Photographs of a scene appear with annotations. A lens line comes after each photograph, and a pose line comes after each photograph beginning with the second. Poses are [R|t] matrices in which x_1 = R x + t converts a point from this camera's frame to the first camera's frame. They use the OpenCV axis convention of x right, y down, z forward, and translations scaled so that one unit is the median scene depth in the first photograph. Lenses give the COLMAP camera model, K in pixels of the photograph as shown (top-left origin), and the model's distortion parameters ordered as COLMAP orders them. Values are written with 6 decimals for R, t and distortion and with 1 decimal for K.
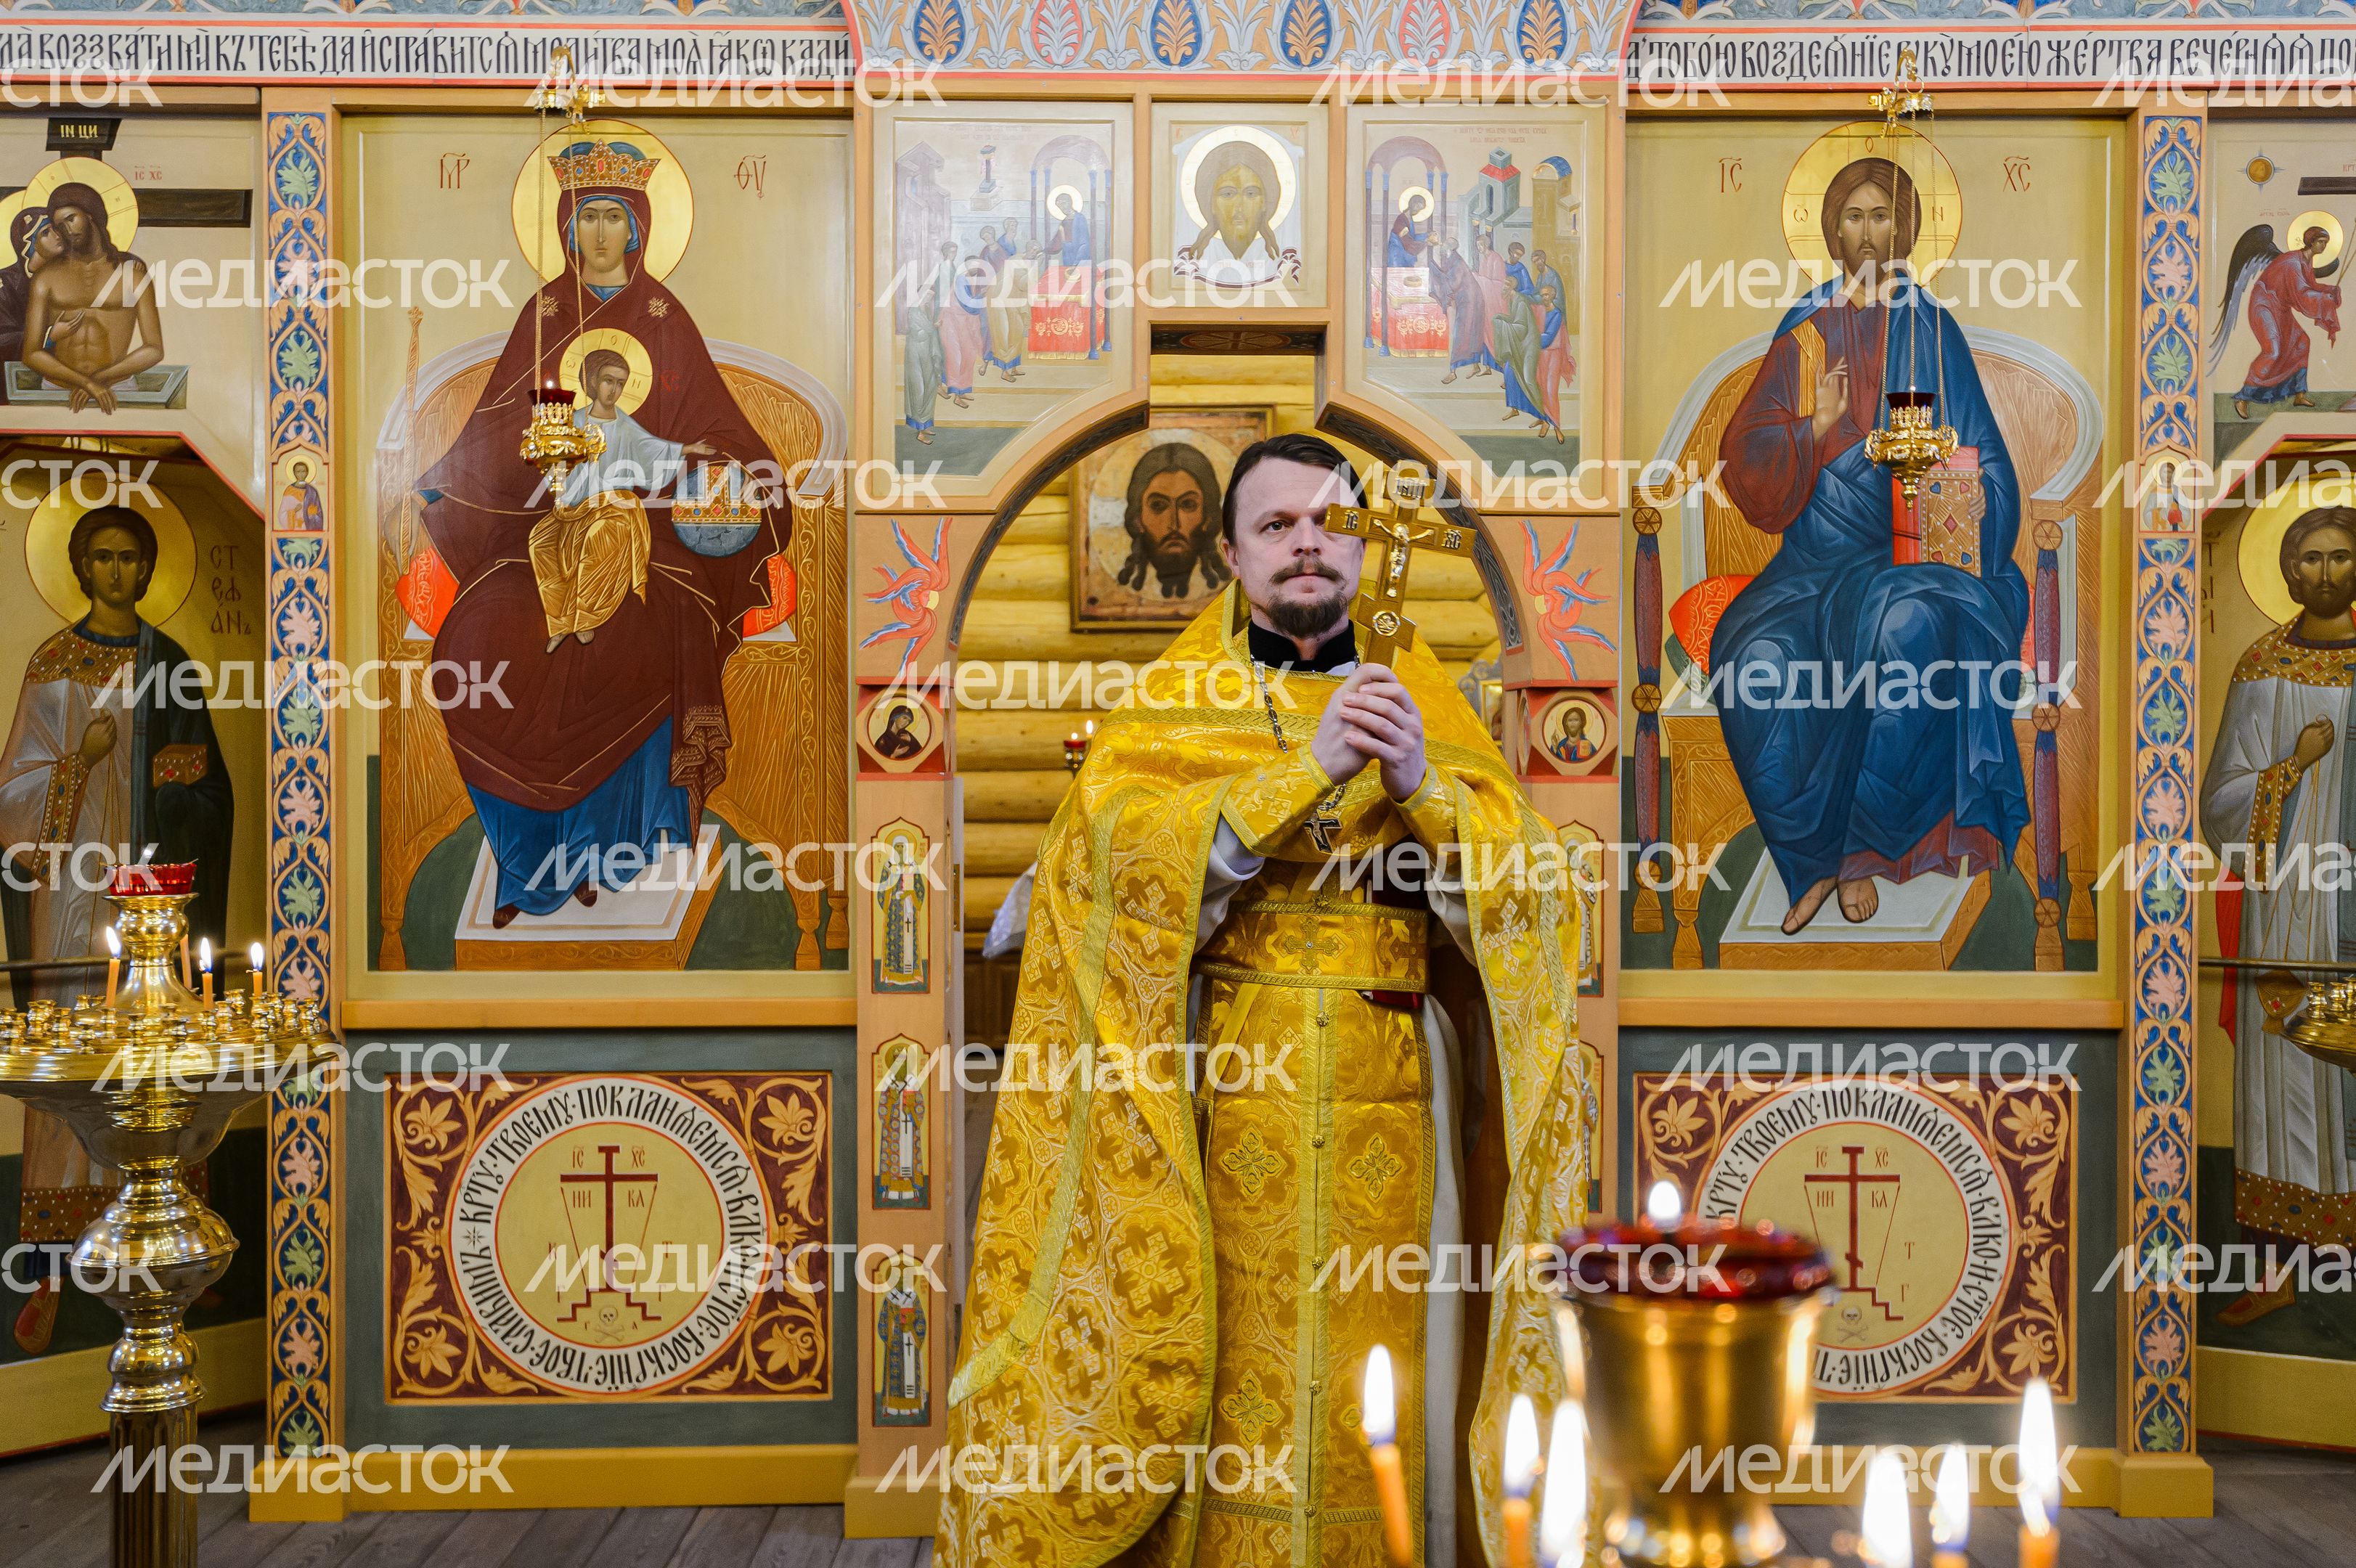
lens RADIAL K [[2328.4, 0, 1178.0], [0, 2328.4, 784.0], [0, 0, 1]] dist [0.018766, 0.006228]
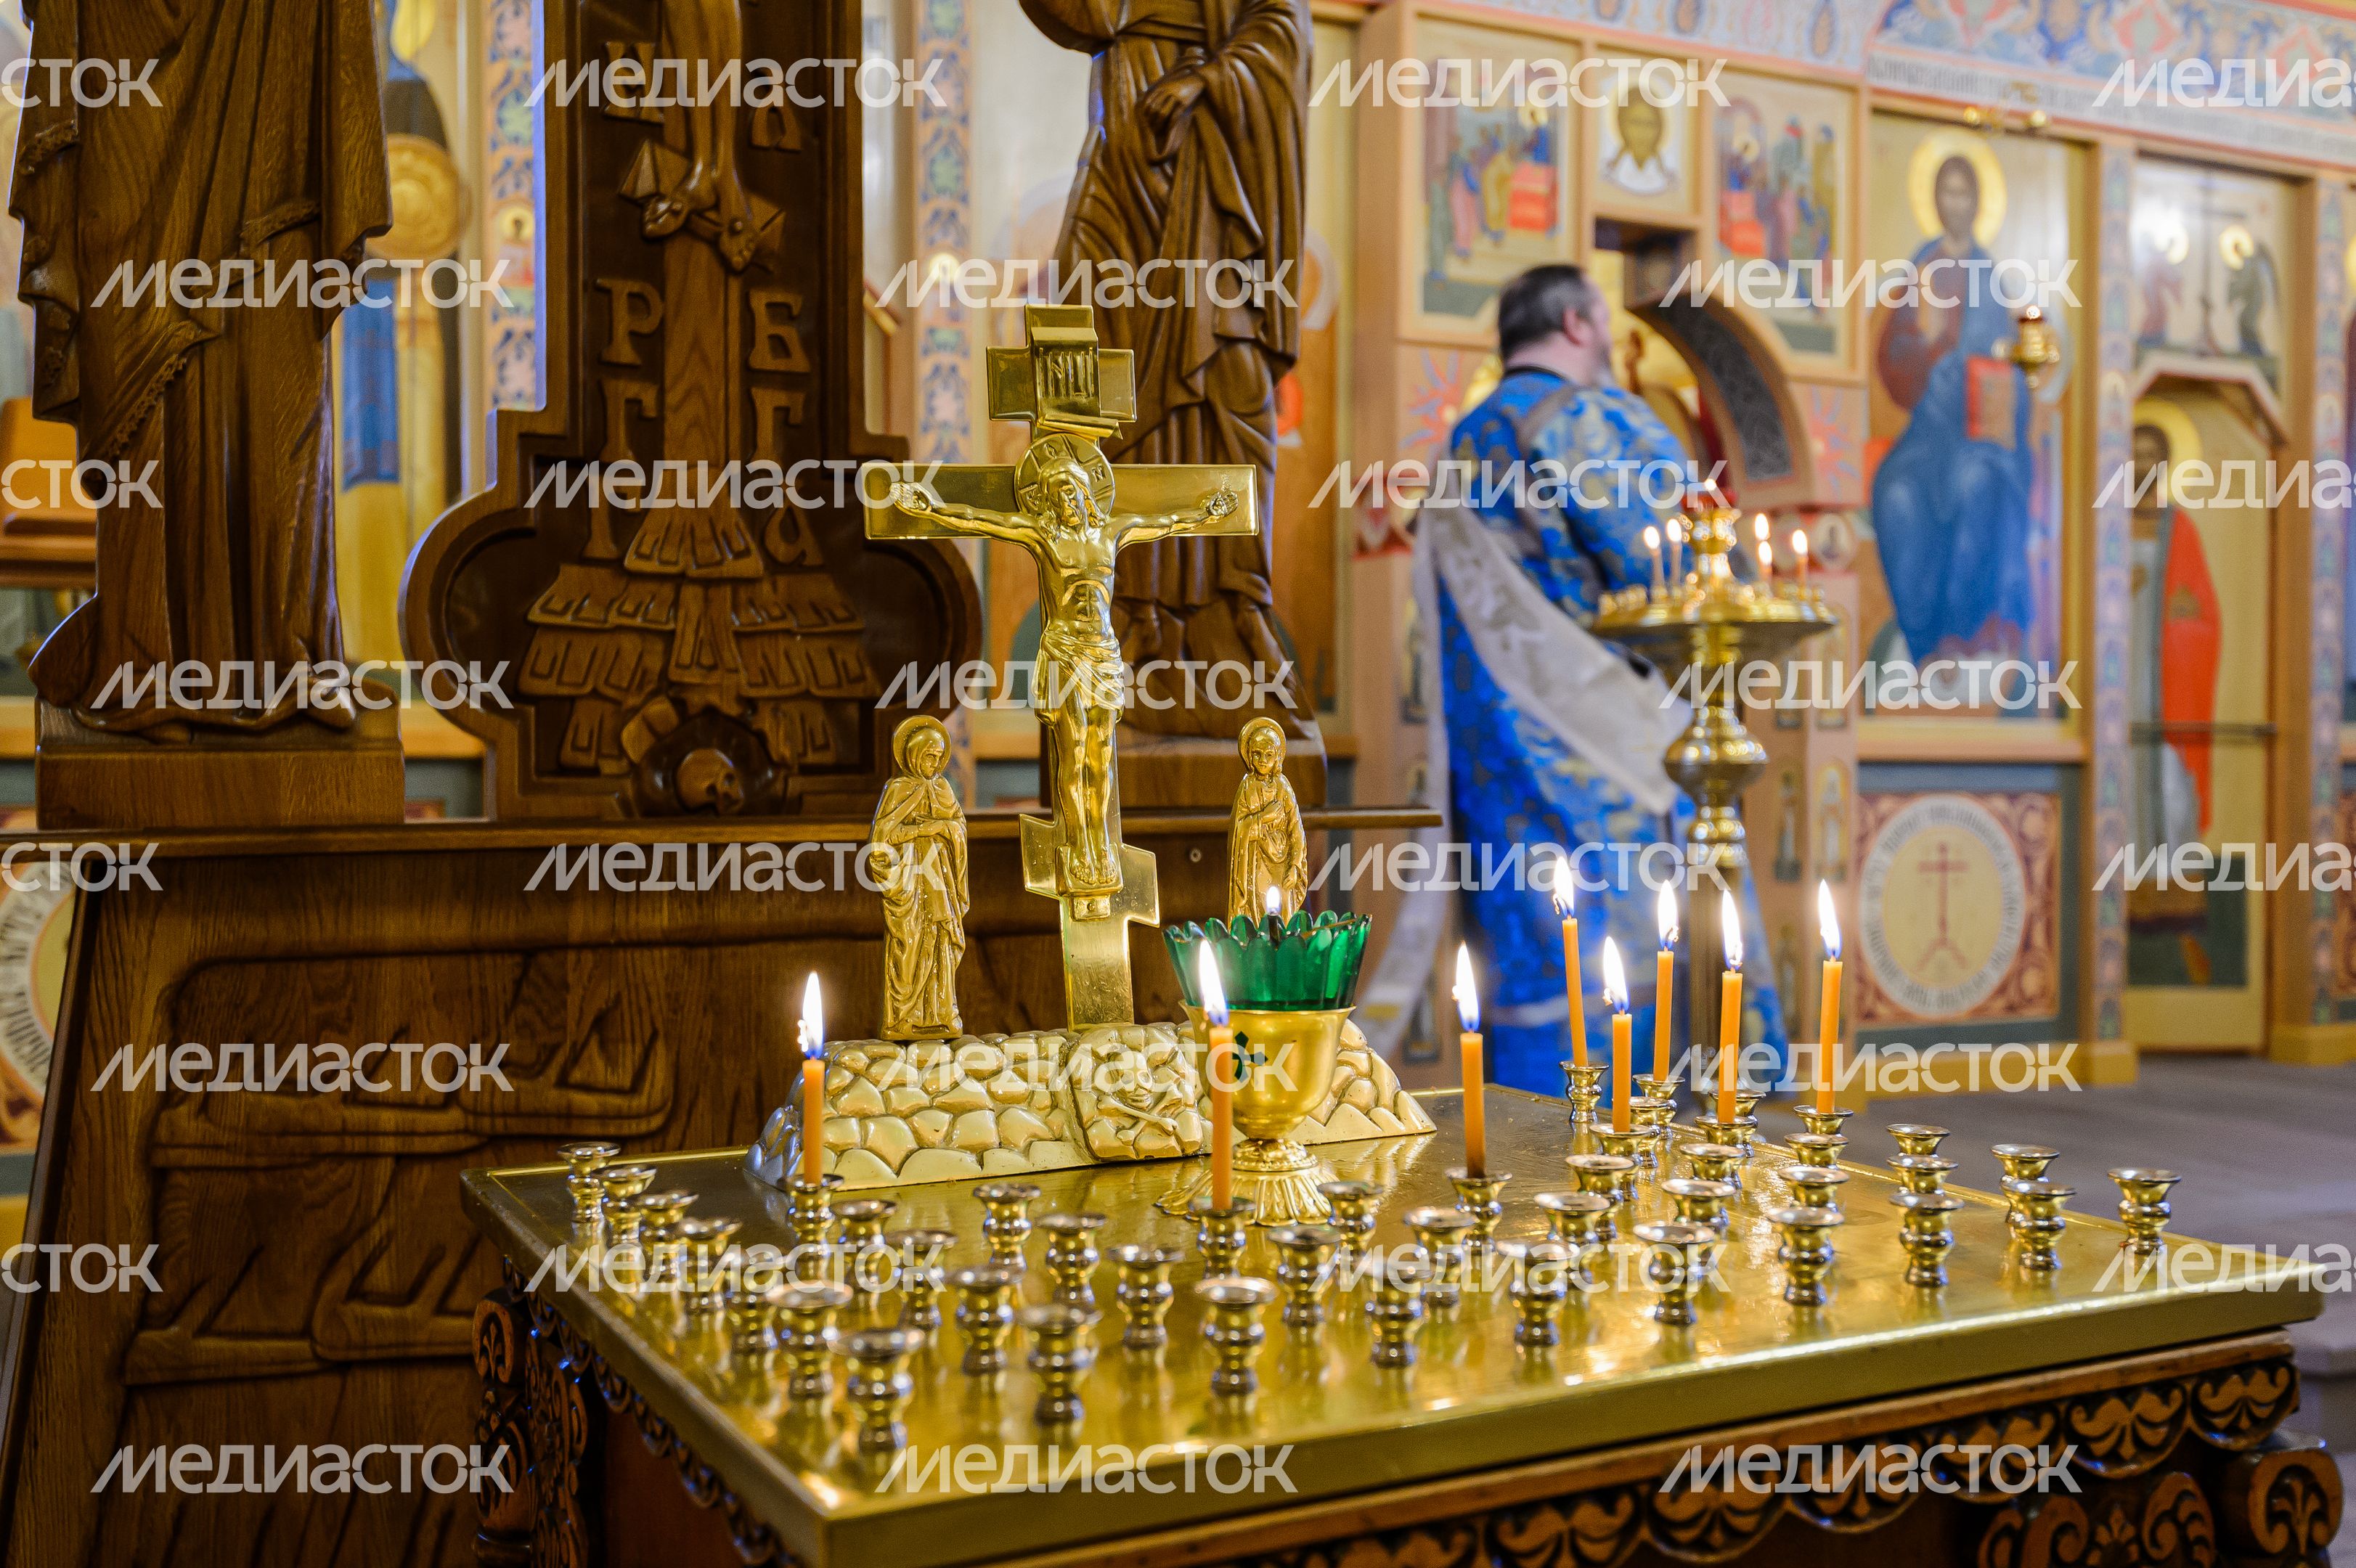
lens RADIAL K [[2255.3, 0, 1178.0], [0, 2255.3, 784.0], [0, 0, 1]] dist [0.003205, 0.002943]
pose [[0.901708, -0.005582, 0.432309, -0.735384], [0.004871, 0.999984, 0.002751, 0.112897], [-0.432317, -0.000375, 0.901721, -0.044876]]
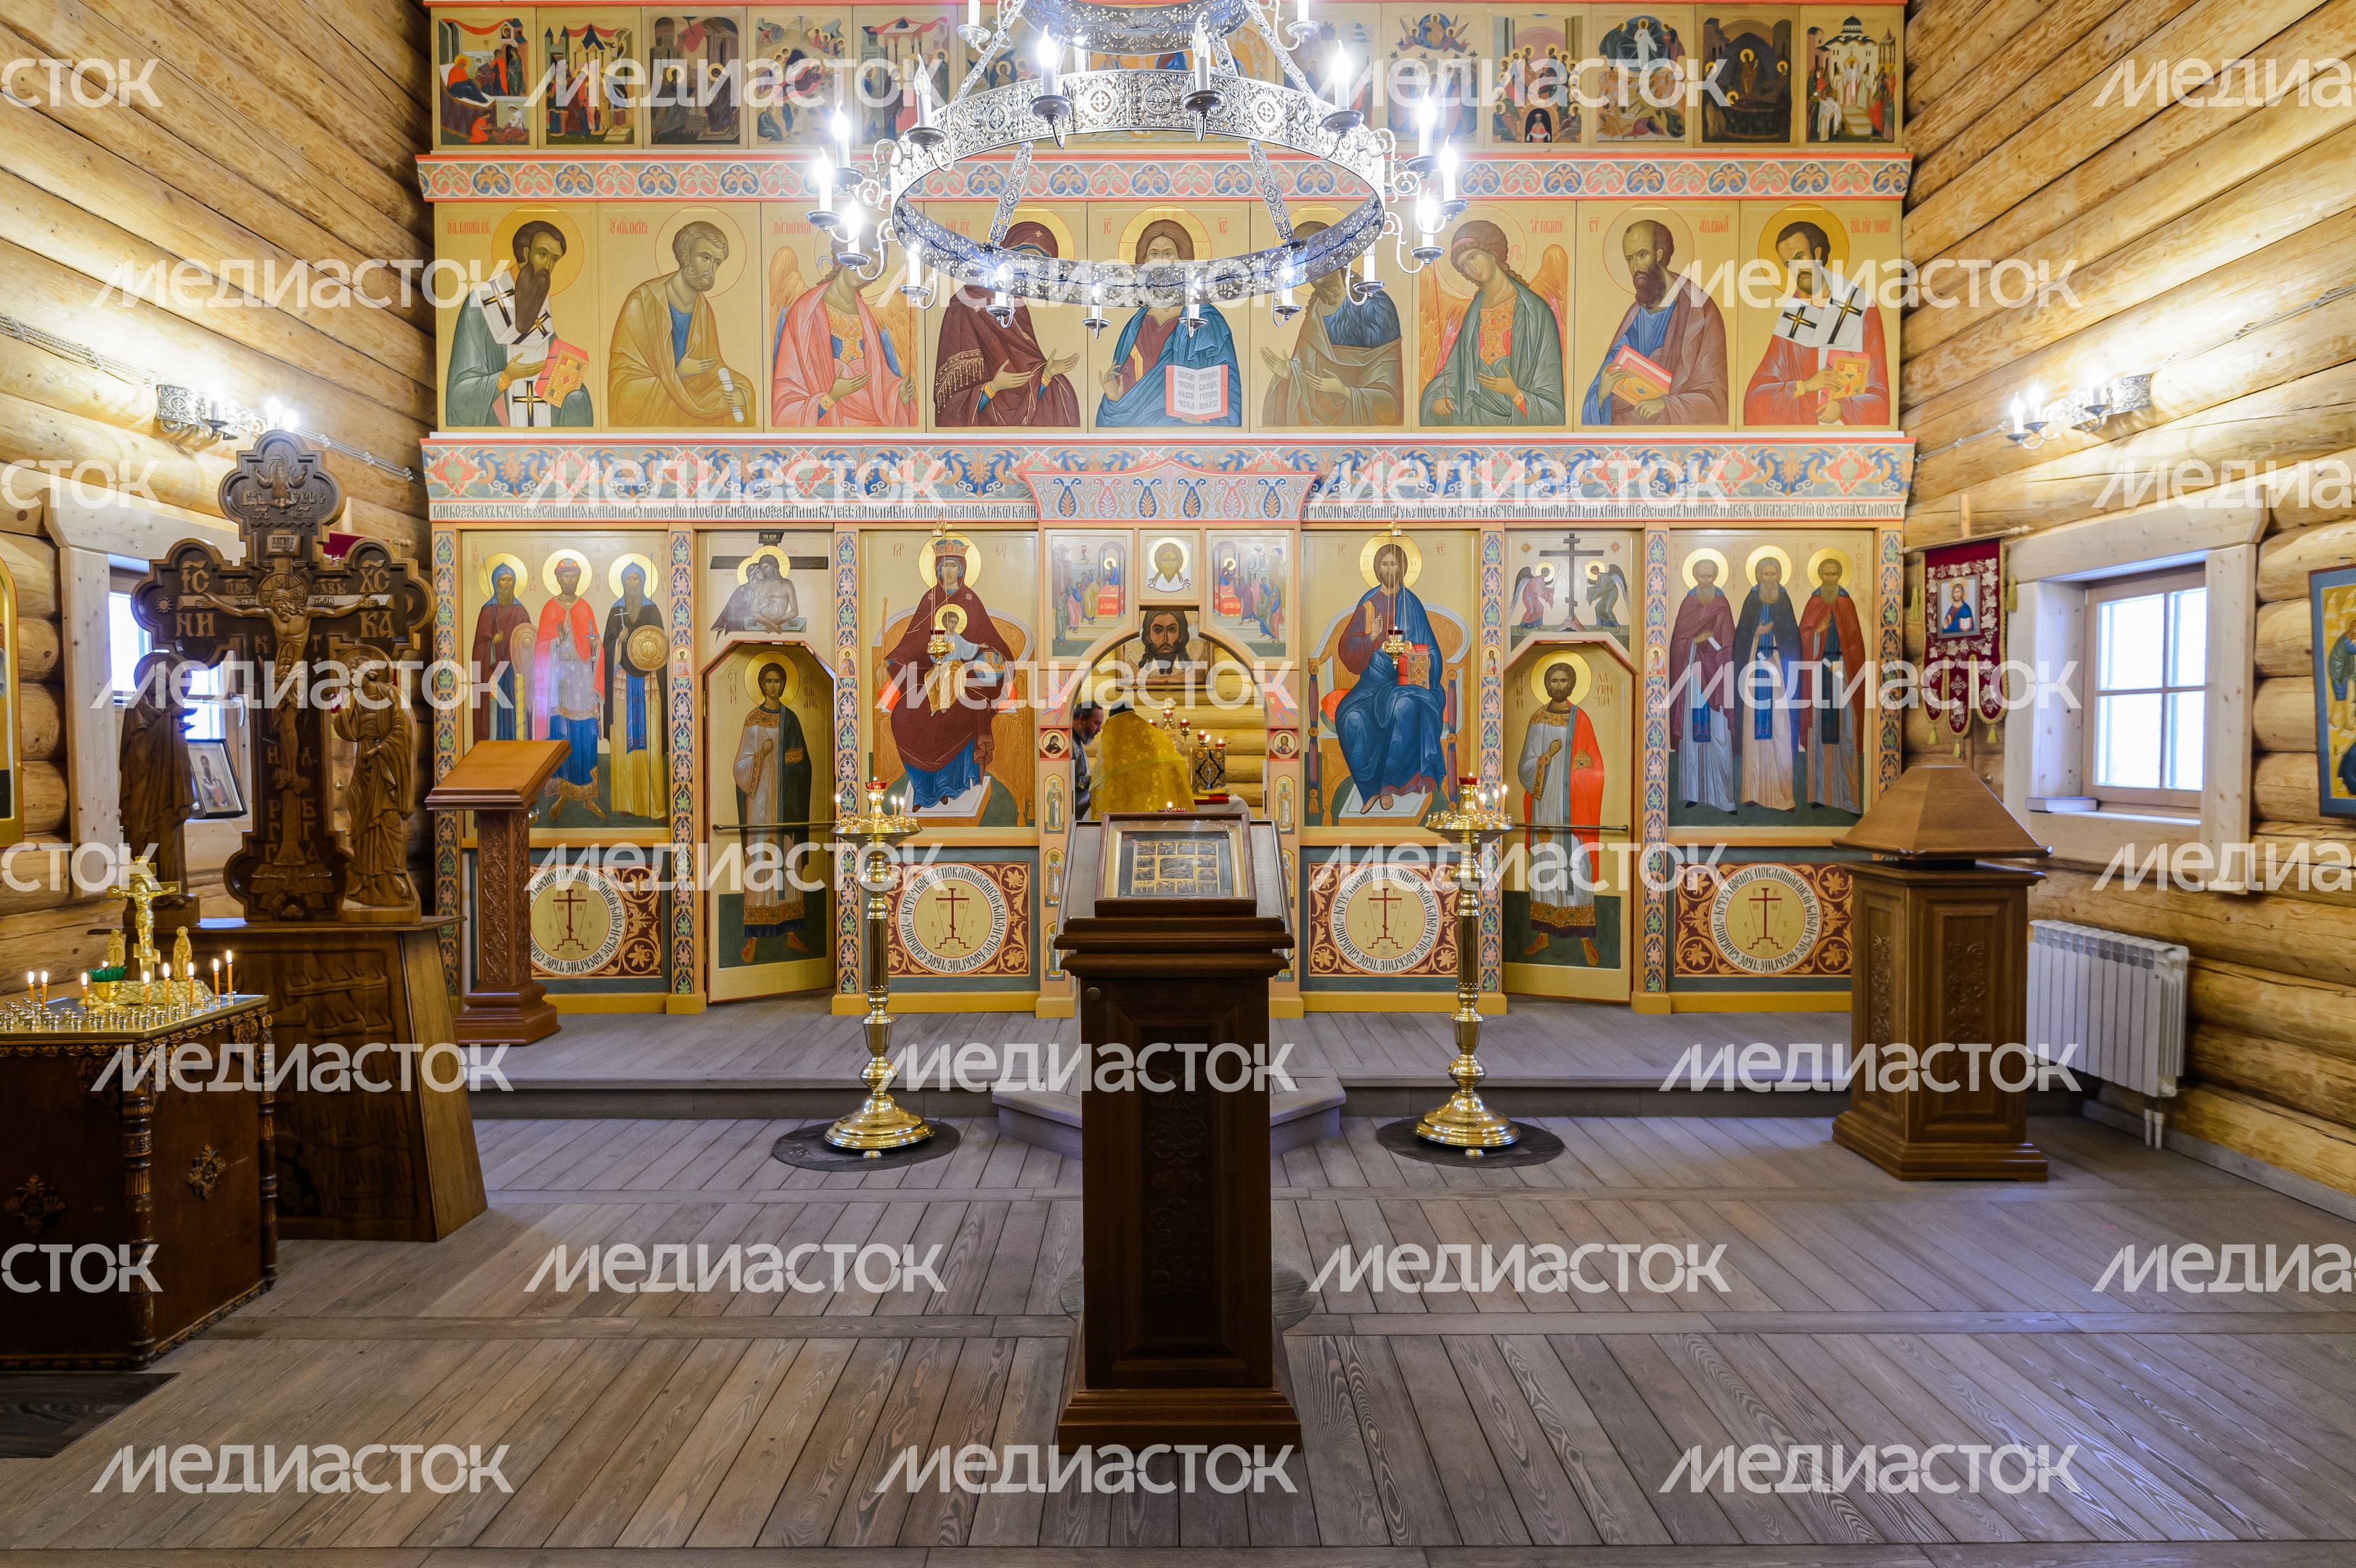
lens RADIAL K [[1408.2, 0, 1178.0], [0, 1408.2, 784.0], [0, 0, 1]] dist [0.000811, -0.000218]
pose [[0.999969, -0.000995, -0.007844, 0.048453], [0.001103, 0.999904, 0.013807, 0.003216], [0.007829, -0.013815, 0.999874, -0.737090]]
